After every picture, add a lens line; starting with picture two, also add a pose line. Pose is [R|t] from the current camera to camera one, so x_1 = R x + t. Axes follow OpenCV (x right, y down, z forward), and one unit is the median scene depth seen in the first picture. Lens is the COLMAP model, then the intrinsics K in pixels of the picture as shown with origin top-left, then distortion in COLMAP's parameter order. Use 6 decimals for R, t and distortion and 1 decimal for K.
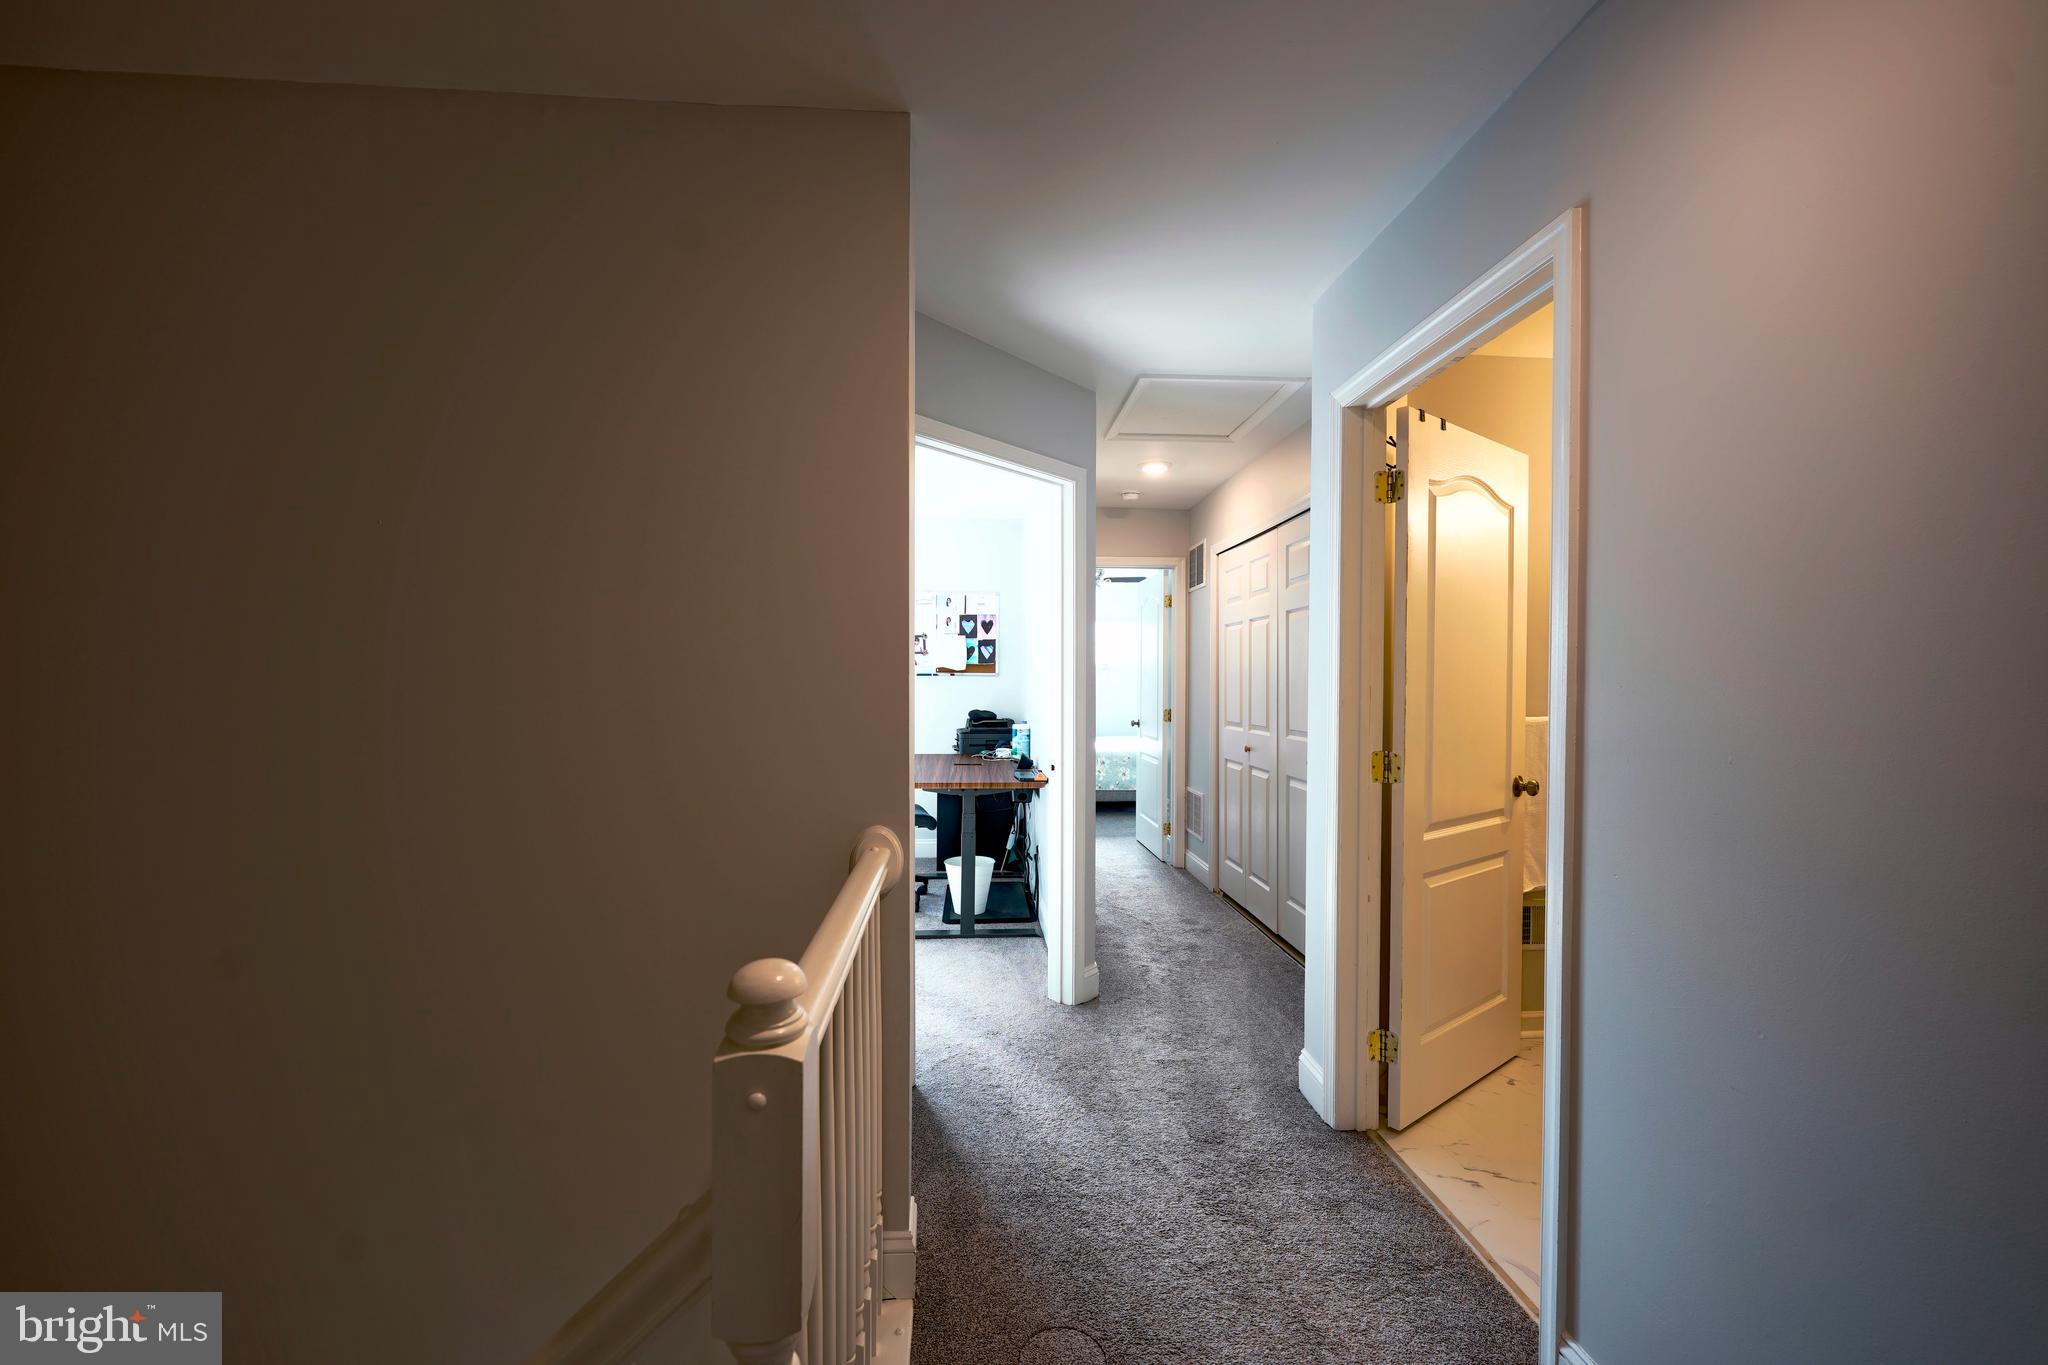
lens RADIAL K [[821.4, 0, 1021.7], [0, 821.4, 688.6], [0, 0, 1]] dist [0.000167, -0.000279]
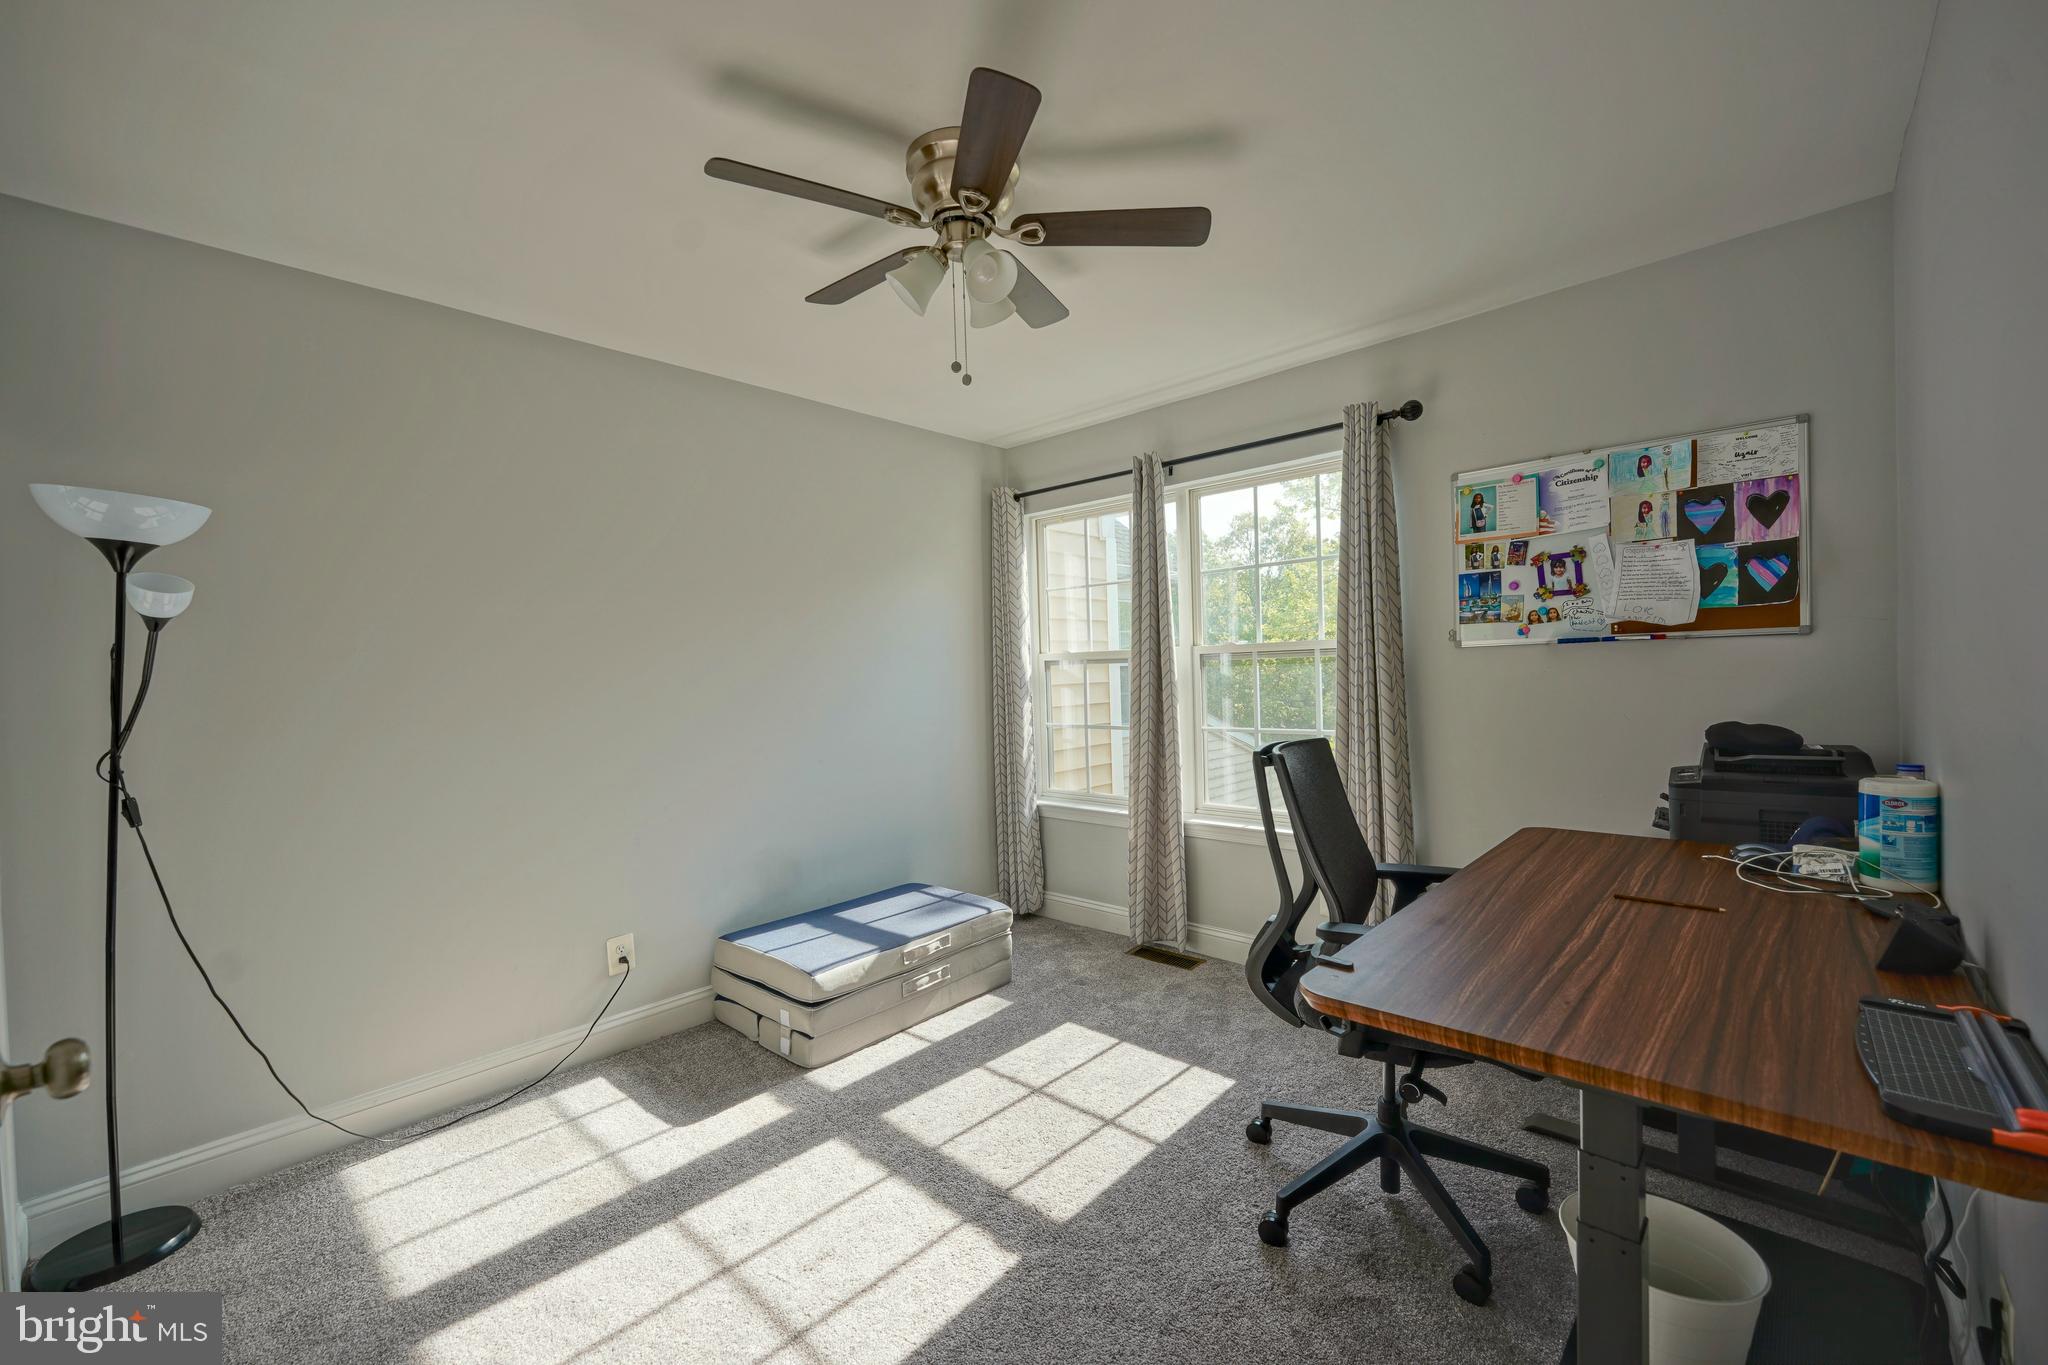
lens RADIAL K [[821.4, 0, 1016.8], [0, 821.4, 686.9], [0, 0, 1]] dist [0.000167, -0.000279]
pose [[0.678098, -0.011432, -0.734882, 0.001515], [0.020694, 0.999780, 0.003542, 0.000248], [0.734680, -0.017609, 0.678185, 0.475925]]
